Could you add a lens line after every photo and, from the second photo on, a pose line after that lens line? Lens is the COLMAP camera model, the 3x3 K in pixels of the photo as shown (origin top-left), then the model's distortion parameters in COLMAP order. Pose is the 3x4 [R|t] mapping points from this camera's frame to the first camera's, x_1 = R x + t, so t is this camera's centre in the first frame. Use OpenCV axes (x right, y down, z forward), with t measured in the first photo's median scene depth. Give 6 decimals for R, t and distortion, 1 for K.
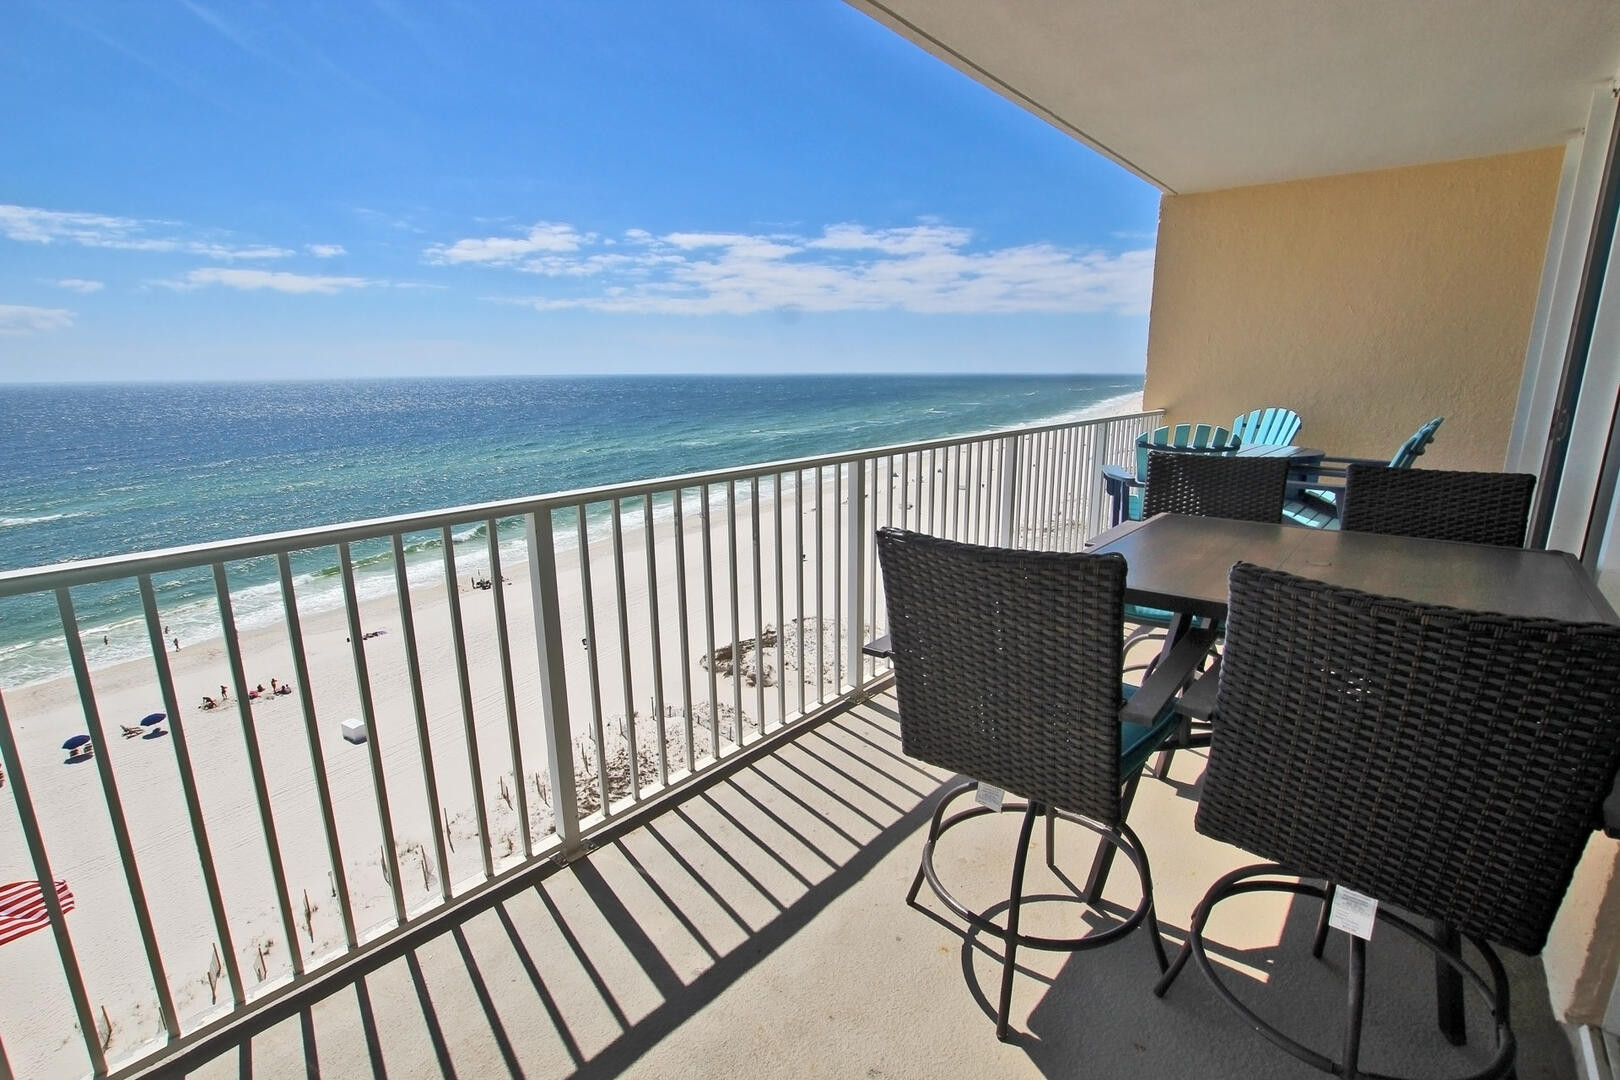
lens RADIAL K [[743.1, 0, 818.2], [0, 743.1, 546.0], [0, 0, 1]] dist [-0.023541, -0.000717]
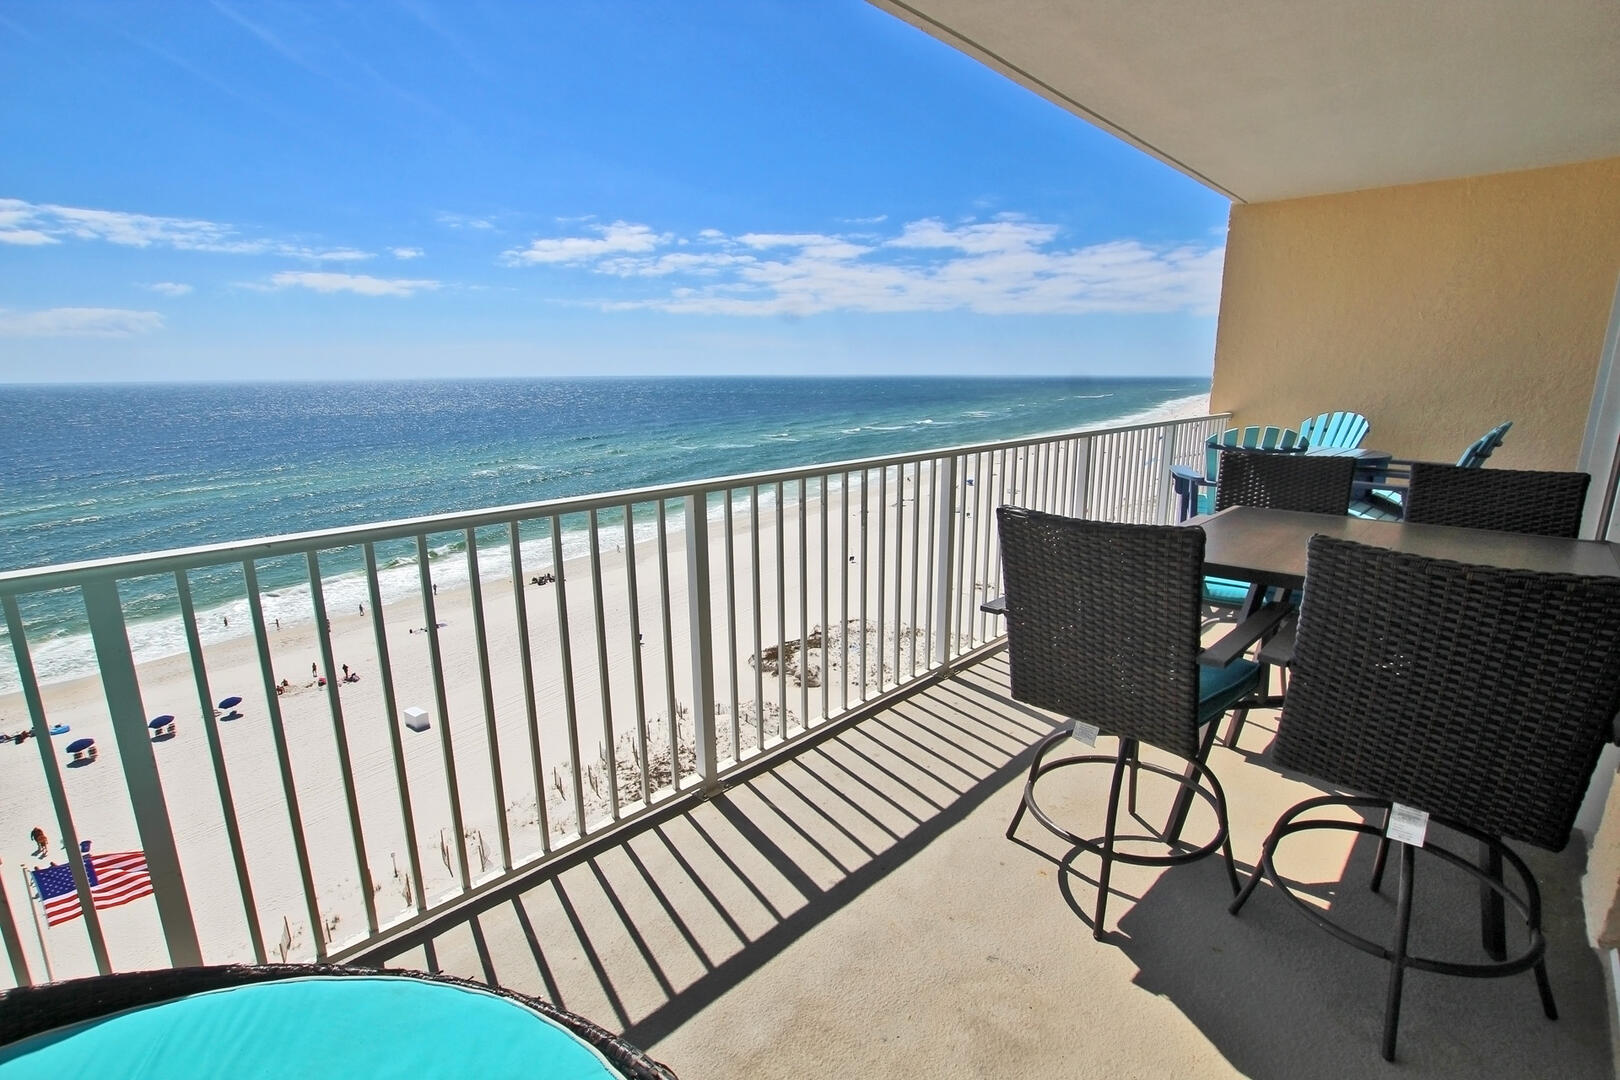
lens RADIAL K [[746.9, 0, 820.8], [0, 746.9, 559.1], [0, 0, 1]] dist [-0.024087, 0.000378]
pose [[0.998376, 0.016833, -0.054423, -0.105517], [-0.016138, 0.999783, 0.013180, 0.036181], [0.054633, -0.012280, 0.998431, -0.155250]]
